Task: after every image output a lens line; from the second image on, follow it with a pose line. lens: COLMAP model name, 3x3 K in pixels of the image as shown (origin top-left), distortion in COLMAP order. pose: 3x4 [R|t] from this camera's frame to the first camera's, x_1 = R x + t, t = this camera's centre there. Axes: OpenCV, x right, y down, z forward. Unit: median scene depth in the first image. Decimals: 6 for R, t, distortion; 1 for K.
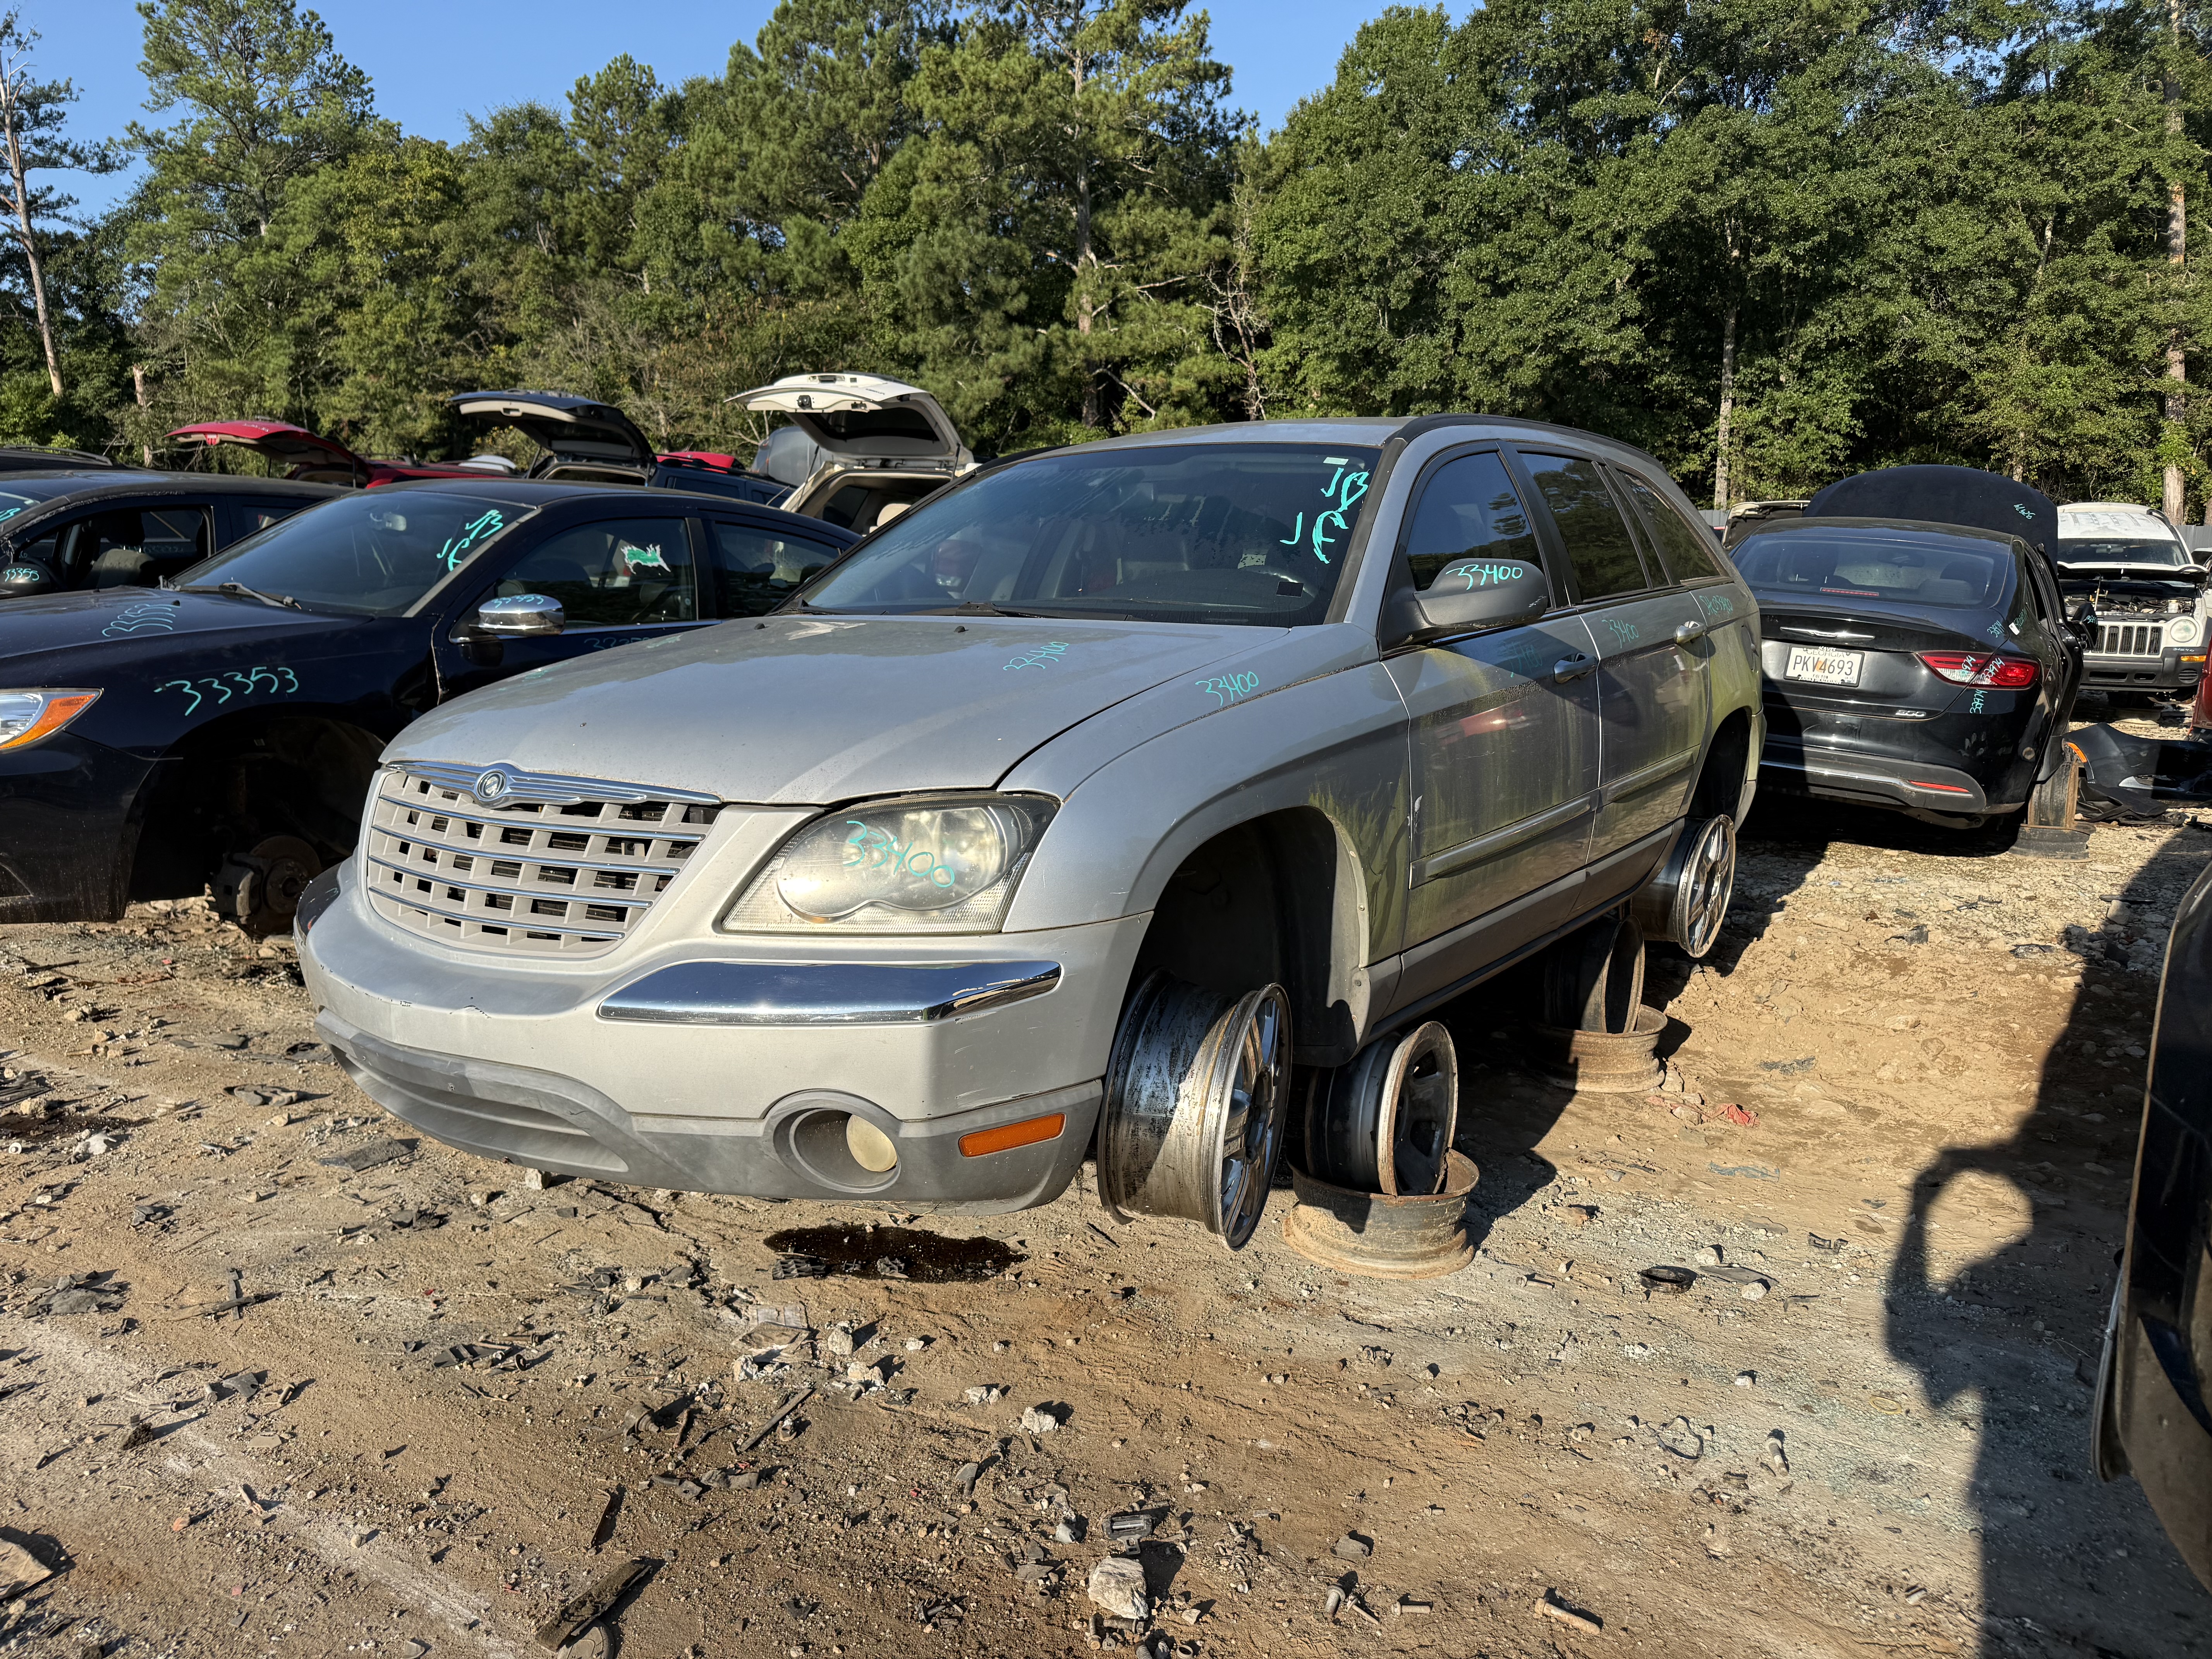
lens RADIAL K [[1527.1, 0, 1095.5], [0, 1527.1, 842.5], [0, 0, 1]] dist [0.000048, -0.009006]
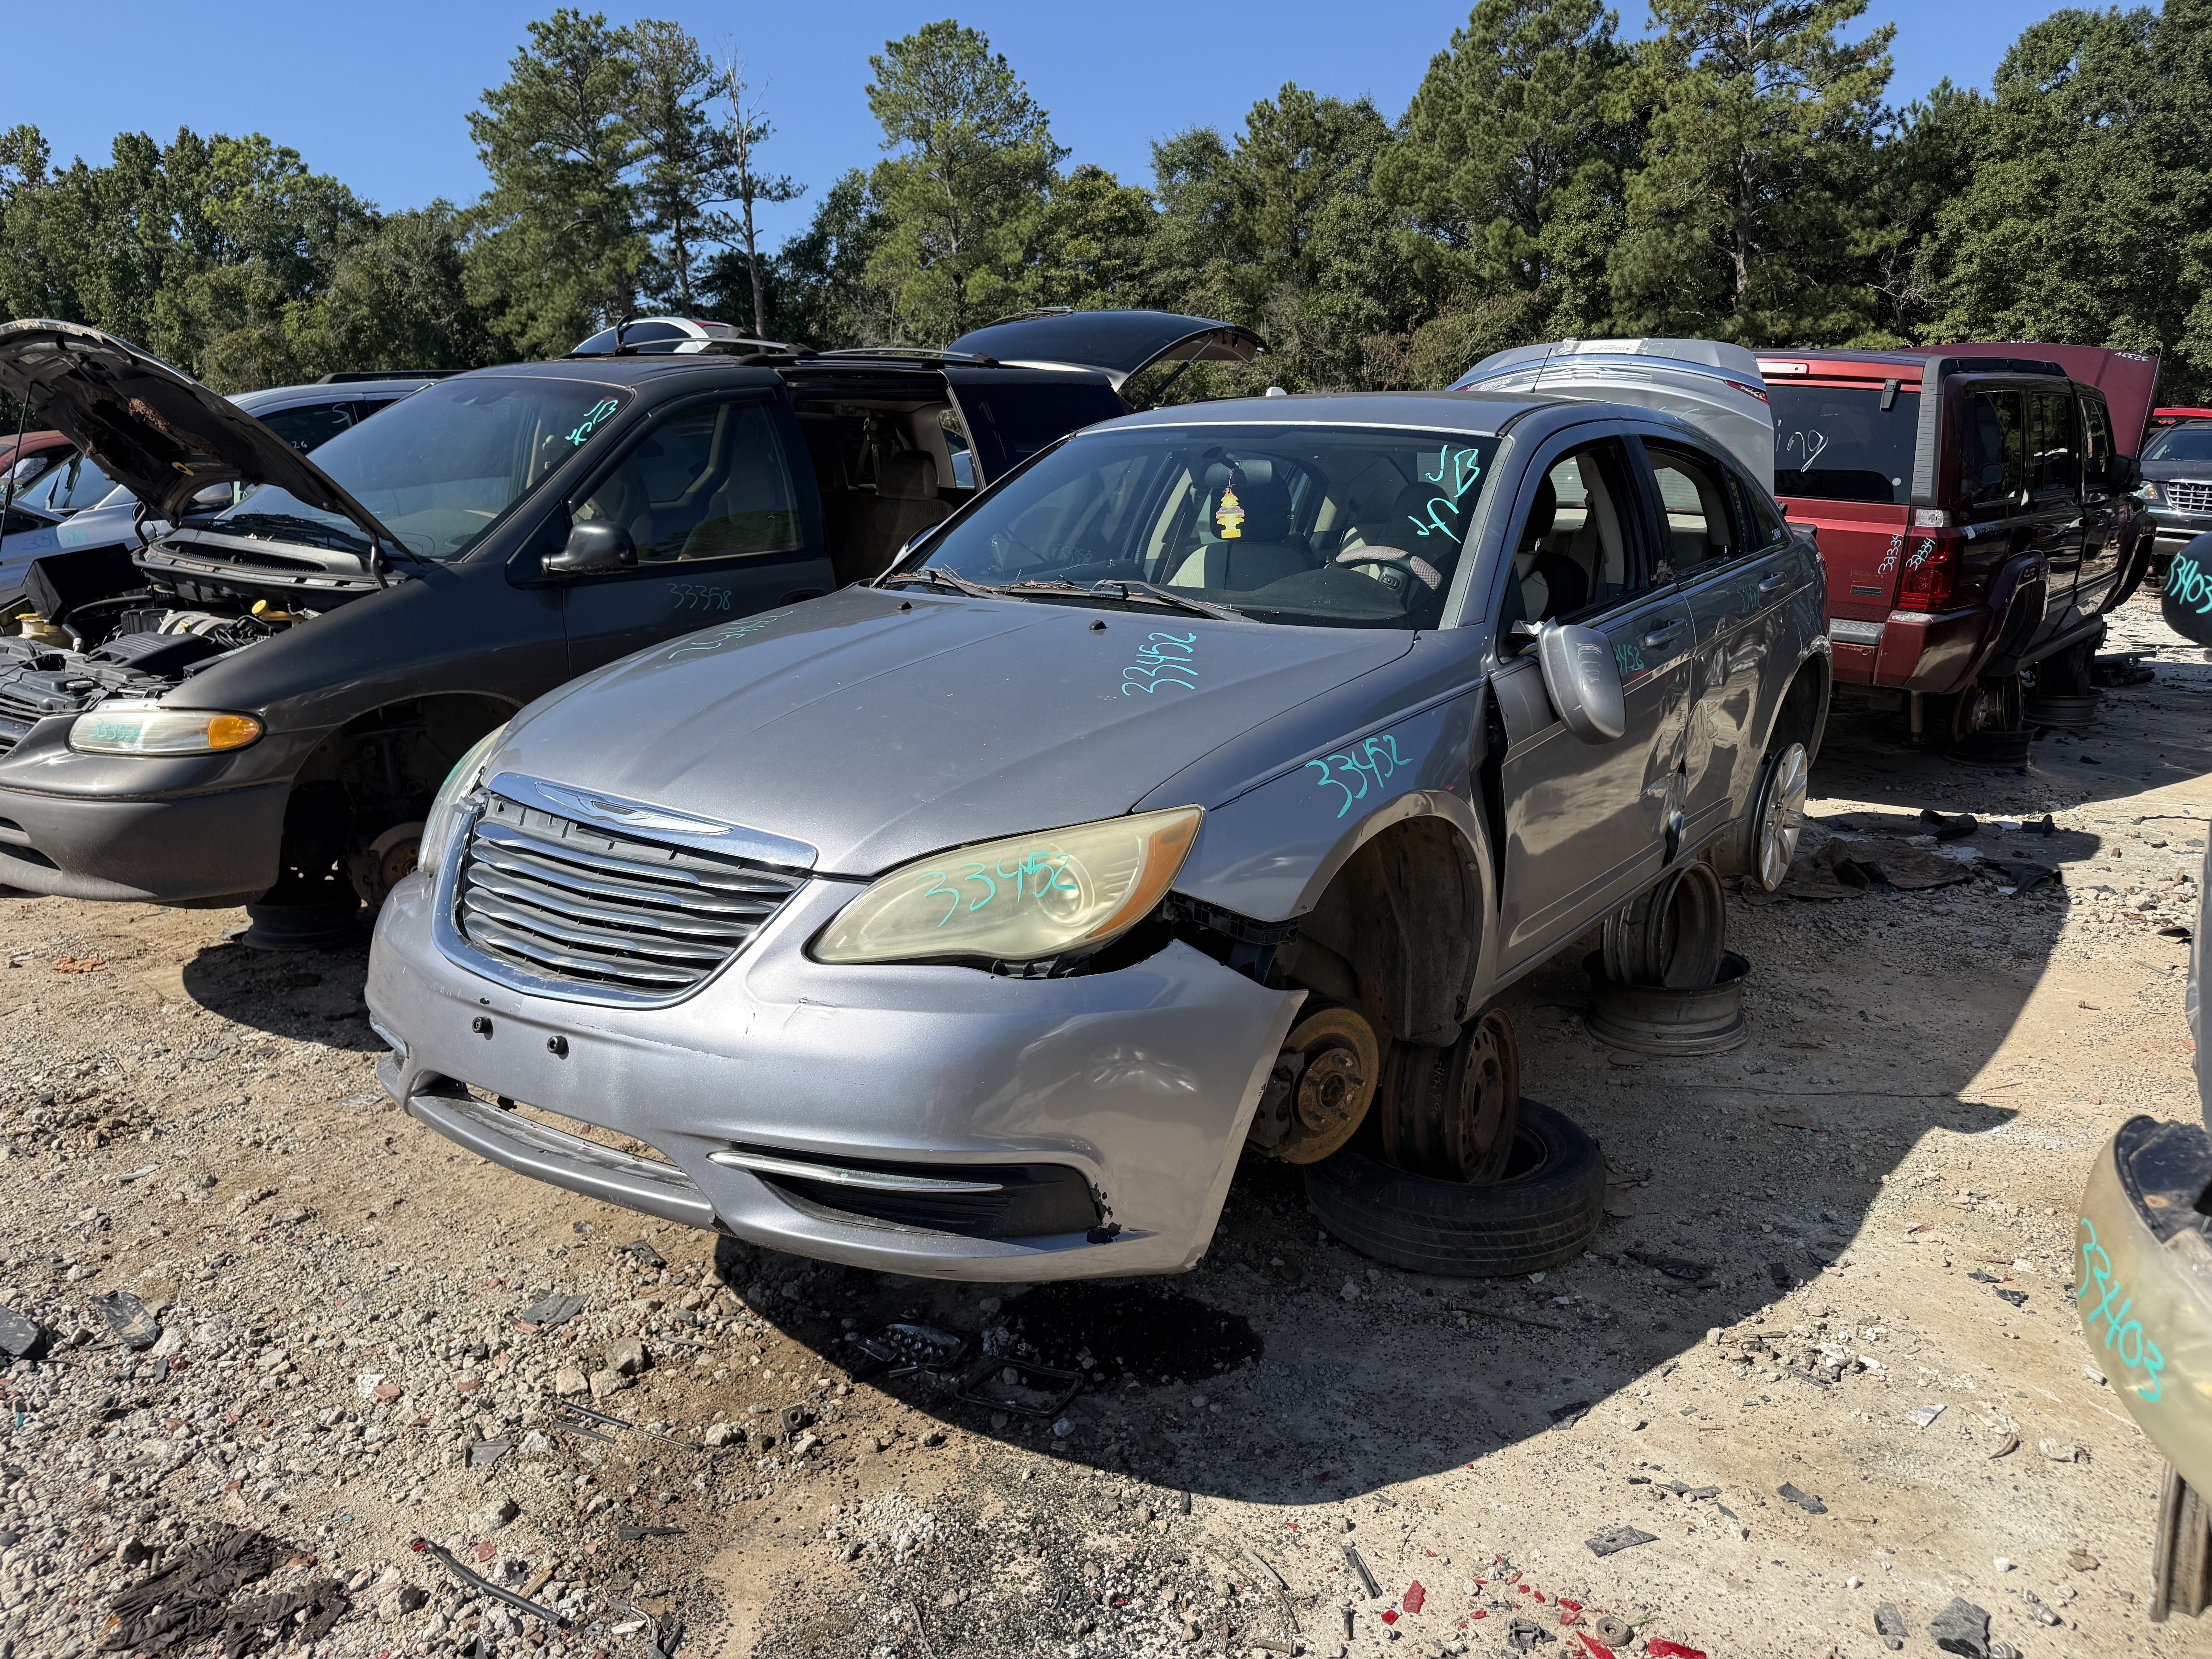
lens RADIAL K [[1527.1, 0, 1099.9], [0, 1527.1, 812.5], [0, 0, 1]] dist [0.000048, -0.009006]
pose [[0.993753, 0.003512, -0.111543, -0.359692], [-0.003743, 0.999991, -0.001861, 0.032852], [0.111535, 0.002267, 0.993758, -0.160431]]
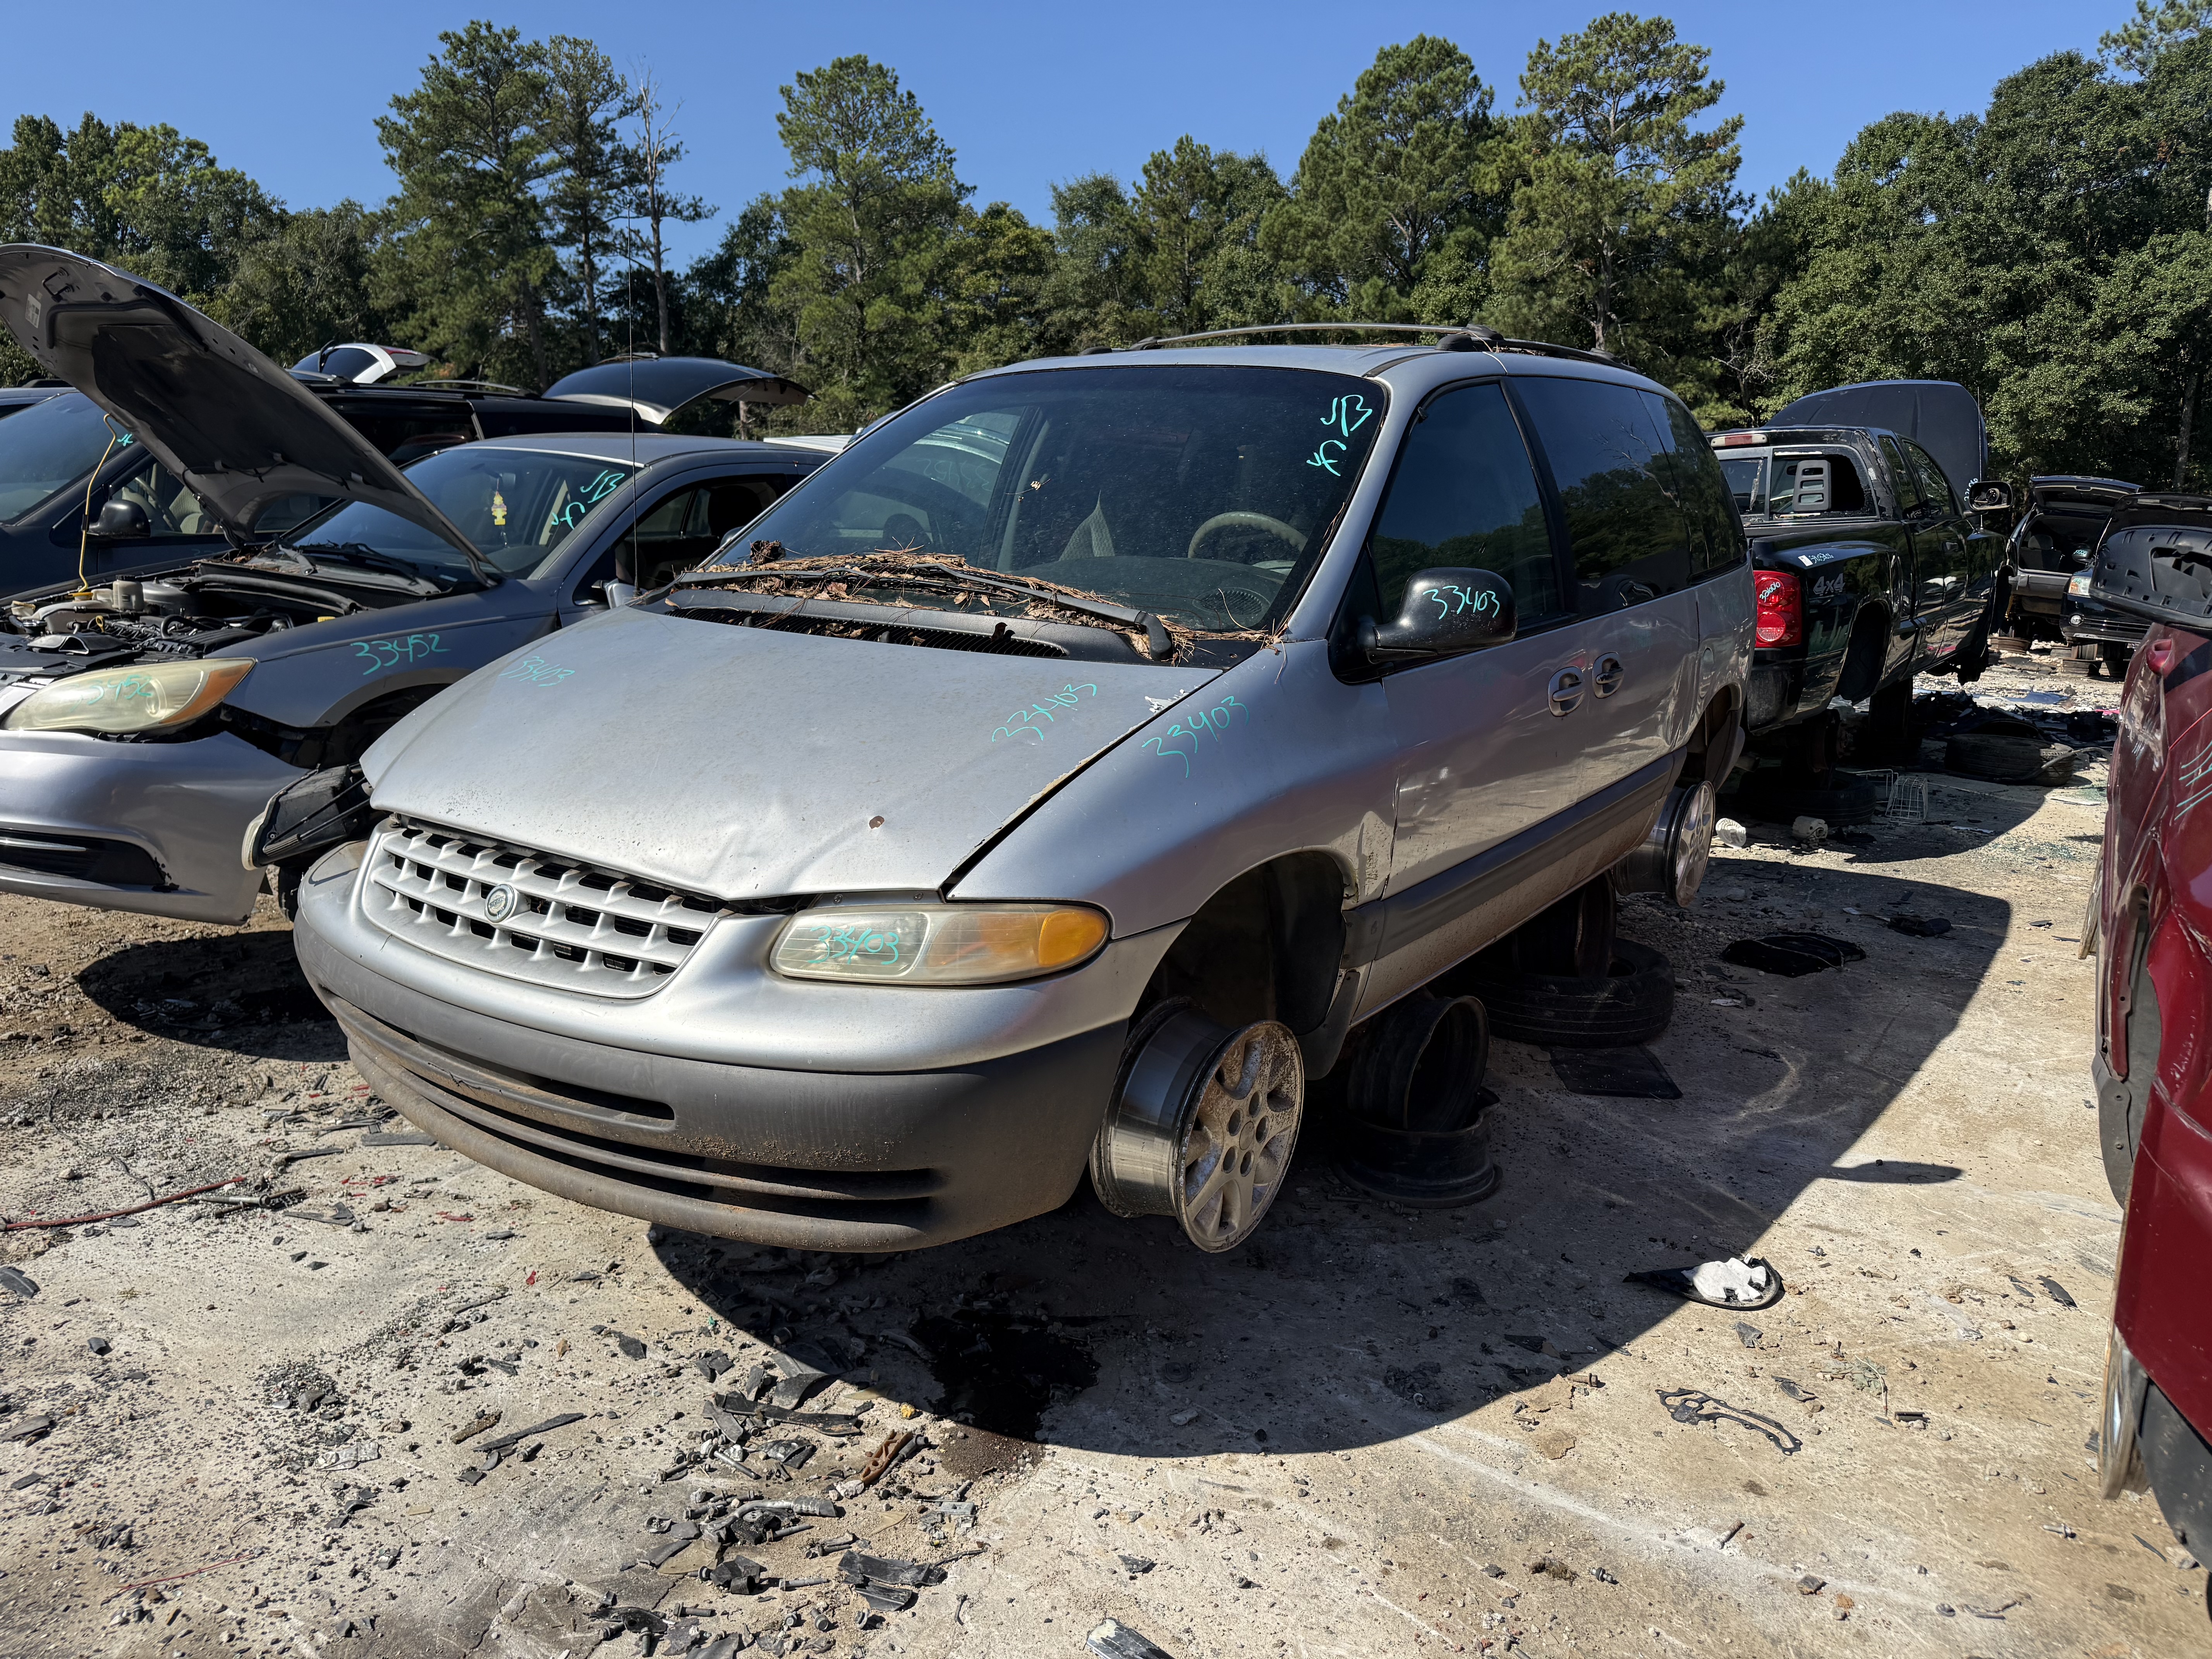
lens RADIAL K [[1527.1, 0, 1118.5], [0, 1527.1, 830.1], [0, 0, 1]] dist [0.000048, -0.009006]
pose [[0.997803, 0.036358, -0.055389, -0.310145], [-0.037125, 0.999228, -0.012883, 0.041182], [0.054878, 0.014911, 0.998382, -0.193499]]
